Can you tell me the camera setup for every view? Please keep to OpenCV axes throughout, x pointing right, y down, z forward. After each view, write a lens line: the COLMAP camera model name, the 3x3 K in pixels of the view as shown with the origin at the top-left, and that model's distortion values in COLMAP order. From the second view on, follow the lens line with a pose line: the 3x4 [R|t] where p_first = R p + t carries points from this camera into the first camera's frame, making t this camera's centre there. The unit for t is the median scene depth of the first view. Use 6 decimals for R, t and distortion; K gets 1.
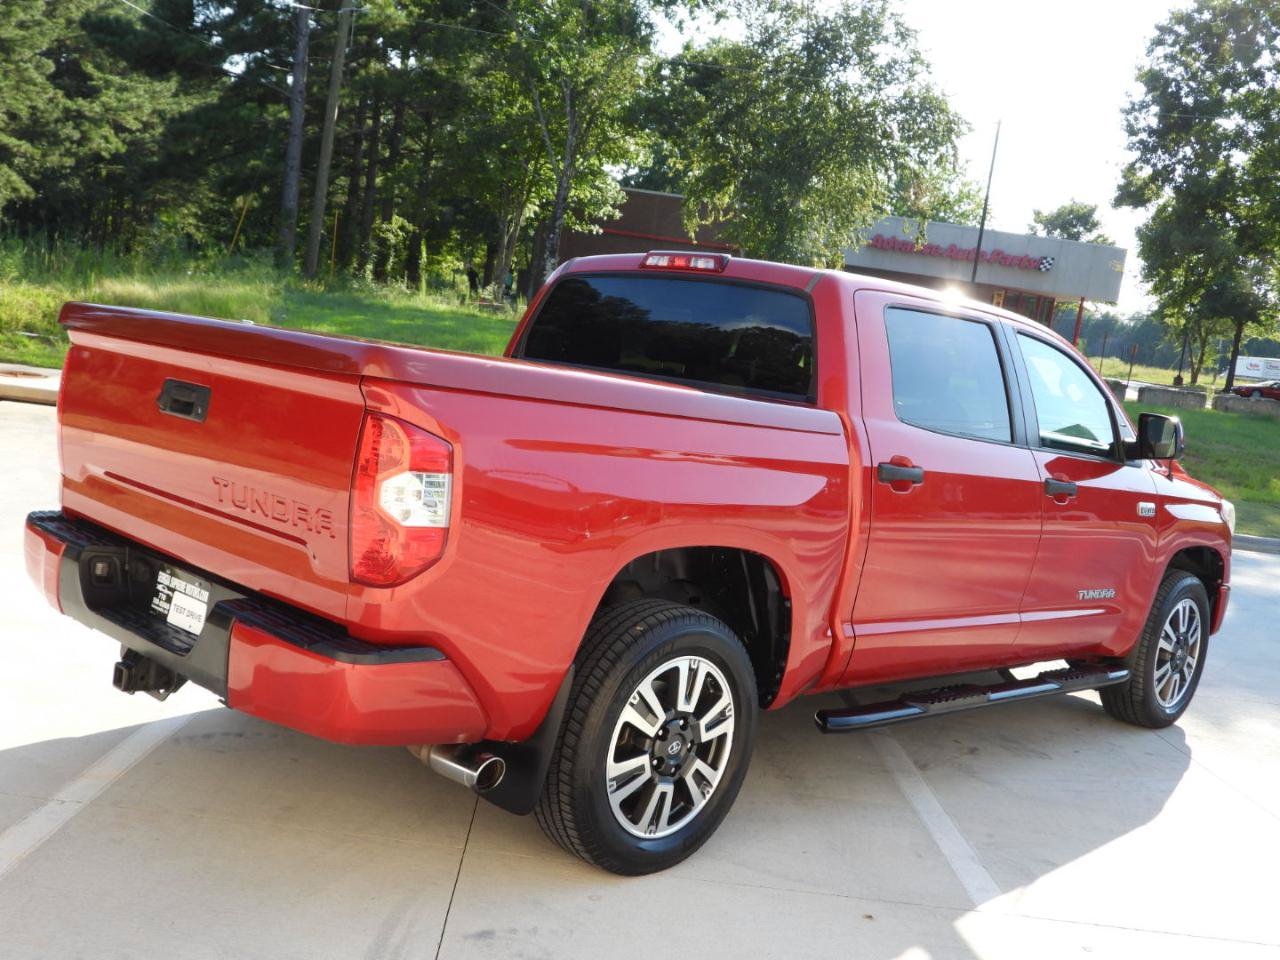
lens RADIAL K [[1347.8, 0, 640.0], [0, 1347.8, 480.0], [0, 0, 1]] dist [-0.001538, 0.021864]
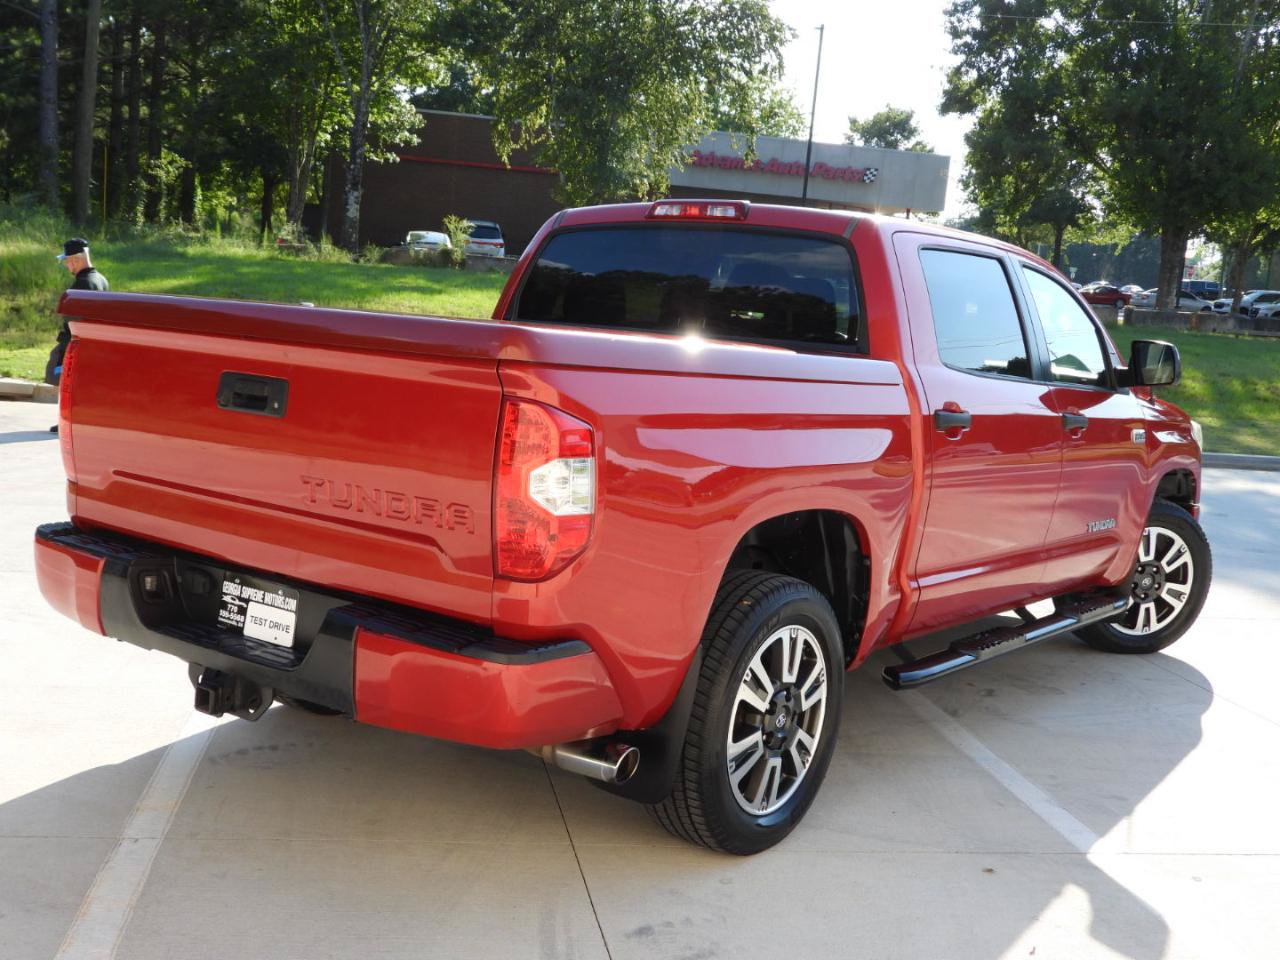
lens RADIAL K [[1444.9, 0, 640.0], [0, 1444.9, 480.0], [0, 0, 1]] dist [0.009048, -0.008175]
pose [[0.988091, -0.068683, 0.137689, -0.165241], [0.062869, 0.996954, 0.046146, -0.022583], [-0.140439, -0.036940, 0.989400, -0.007817]]
